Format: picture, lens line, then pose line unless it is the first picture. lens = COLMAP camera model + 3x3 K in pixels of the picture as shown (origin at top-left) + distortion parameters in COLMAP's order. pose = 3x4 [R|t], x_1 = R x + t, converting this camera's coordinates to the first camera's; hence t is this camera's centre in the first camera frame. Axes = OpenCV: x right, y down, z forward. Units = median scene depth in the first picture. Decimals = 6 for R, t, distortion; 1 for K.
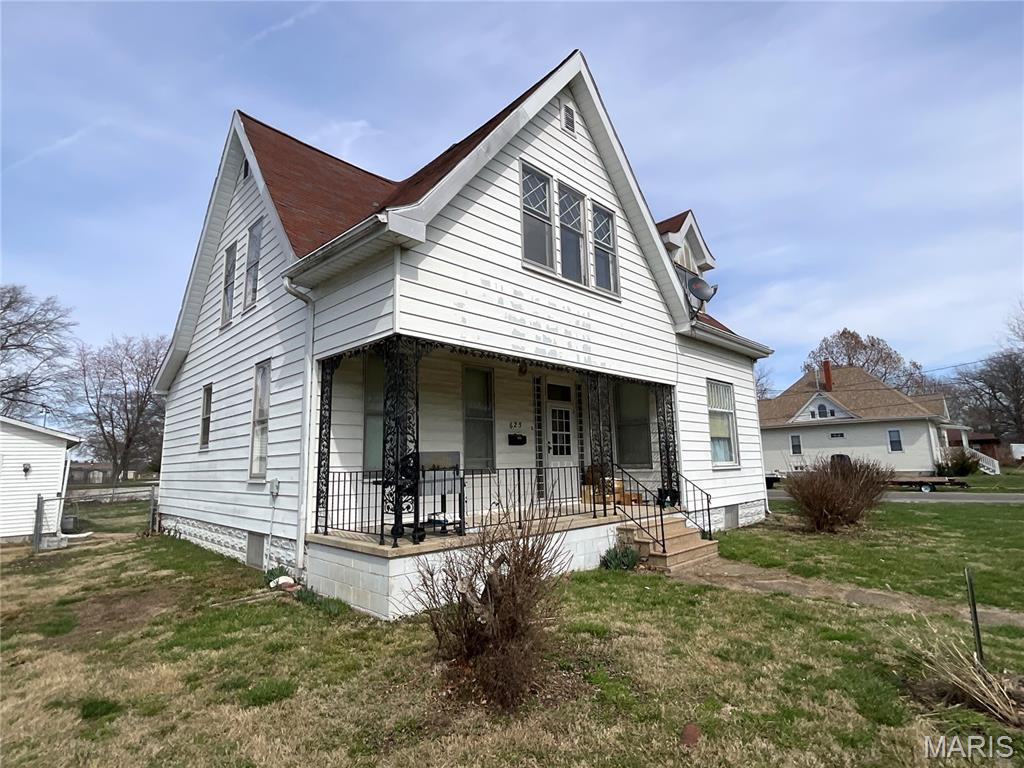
lens RADIAL K [[519.6, 0, 513.2], [0, 519.6, 382.2], [0, 0, 1]] dist [0.005931, 0.001571]
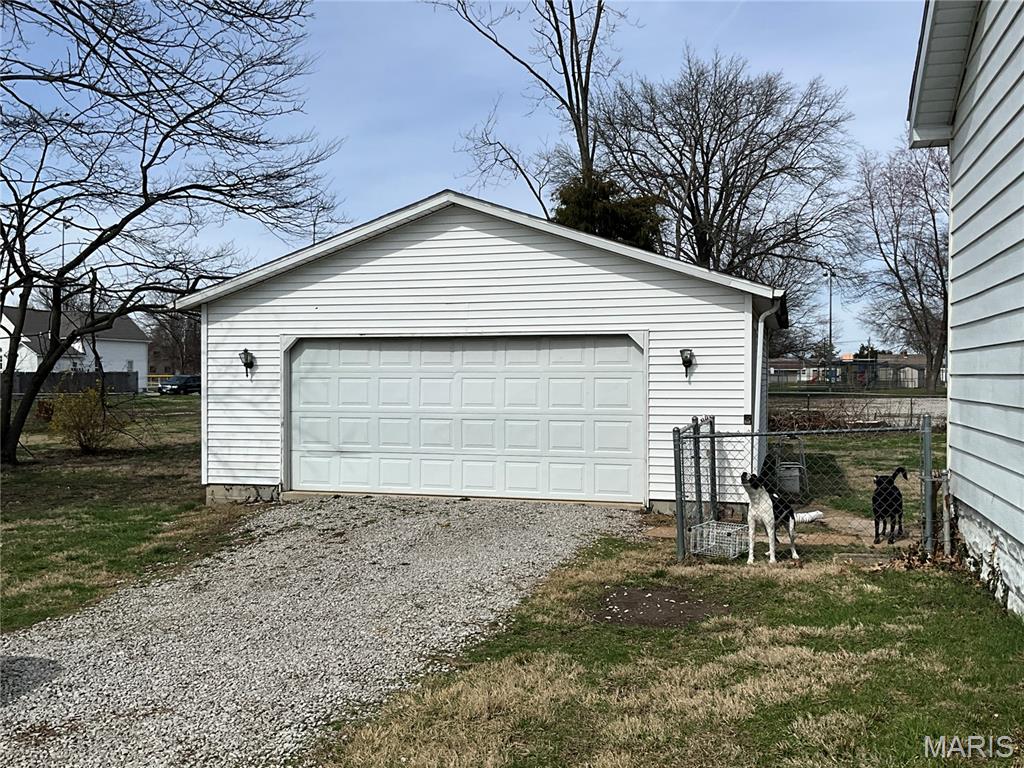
lens RADIAL K [[959.5, 0, 511.7], [0, 959.5, 381.0], [0, 0, 1]] dist [0.035942, 0.000000]
pose [[0.482230, 0.030192, -0.875524, -0.266944], [0.125659, 0.986687, 0.103237, 0.076745], [0.866986, -0.159802, 0.472016, 0.462884]]
